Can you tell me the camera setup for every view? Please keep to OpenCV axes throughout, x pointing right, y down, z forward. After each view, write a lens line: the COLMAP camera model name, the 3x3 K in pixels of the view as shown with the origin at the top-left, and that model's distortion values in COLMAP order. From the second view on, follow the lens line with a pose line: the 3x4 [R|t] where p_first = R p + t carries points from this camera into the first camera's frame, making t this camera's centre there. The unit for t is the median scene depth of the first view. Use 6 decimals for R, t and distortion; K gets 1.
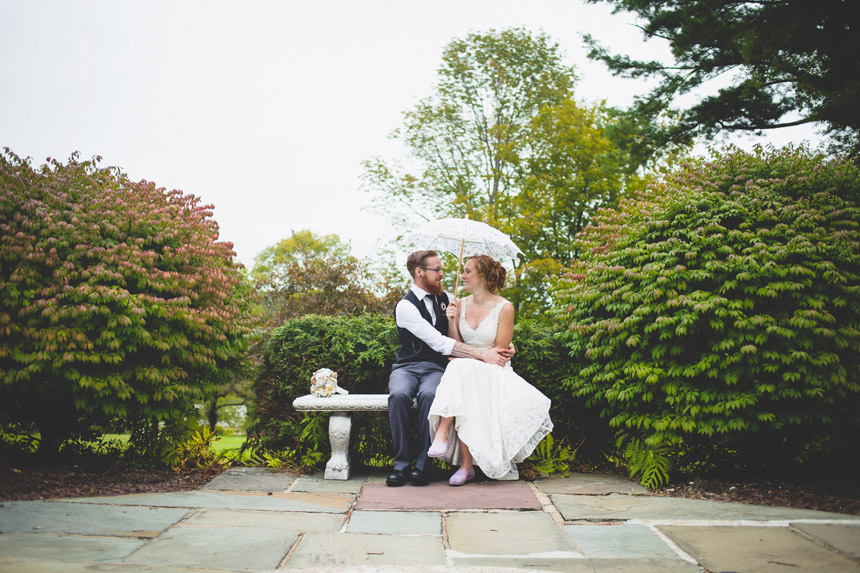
lens RADIAL K [[873.2, 0, 430.0], [0, 873.2, 286.5], [0, 0, 1]] dist [-0.003071, -0.001122]
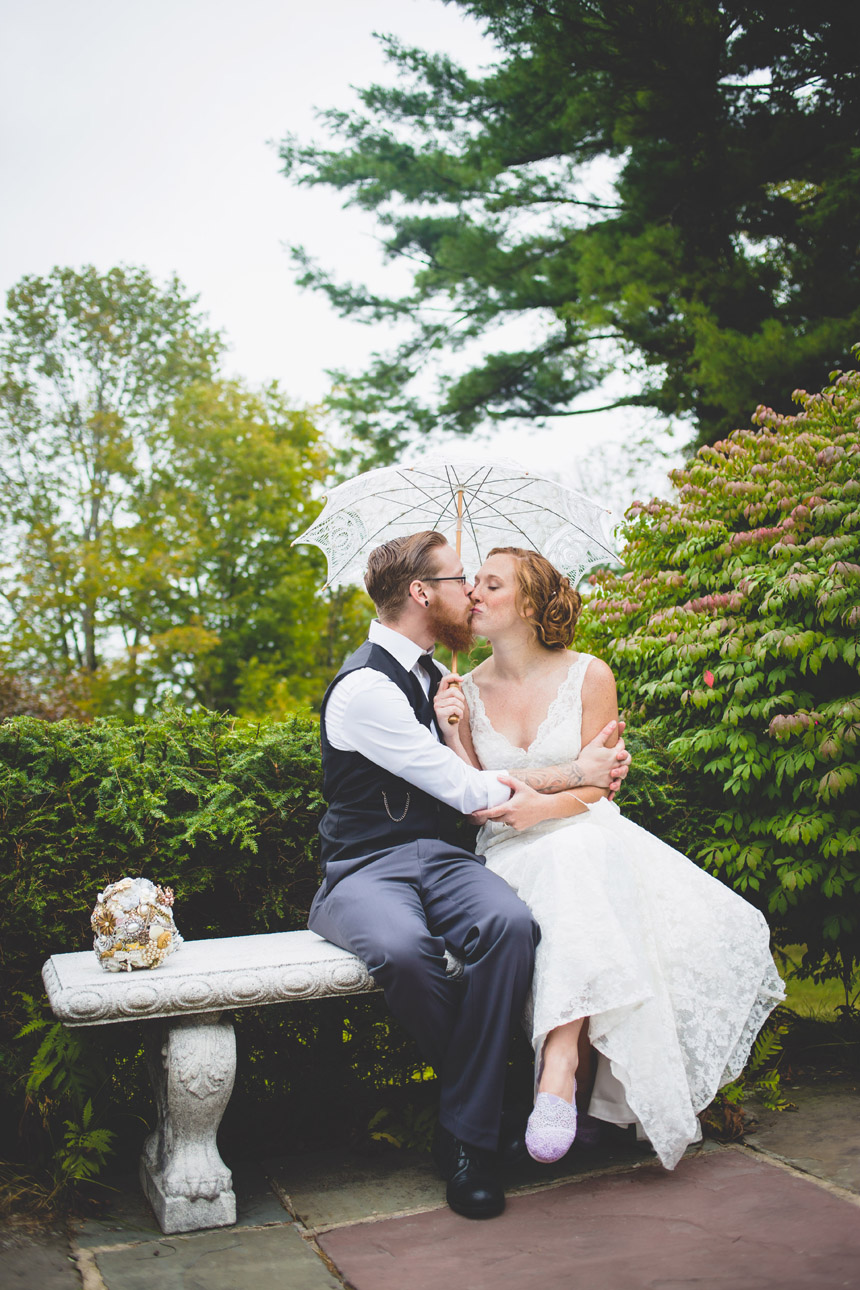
lens RADIAL K [[1309.8, 0, 430.0], [0, 1309.8, 645.0], [0, 0, 1]] dist [-0.003071, -0.001122]
pose [[0.942928, -0.023491, 0.332168, -0.041690], [0.030175, 0.999432, -0.014976, 0.004129], [-0.331627, 0.024145, 0.943101, 0.118269]]
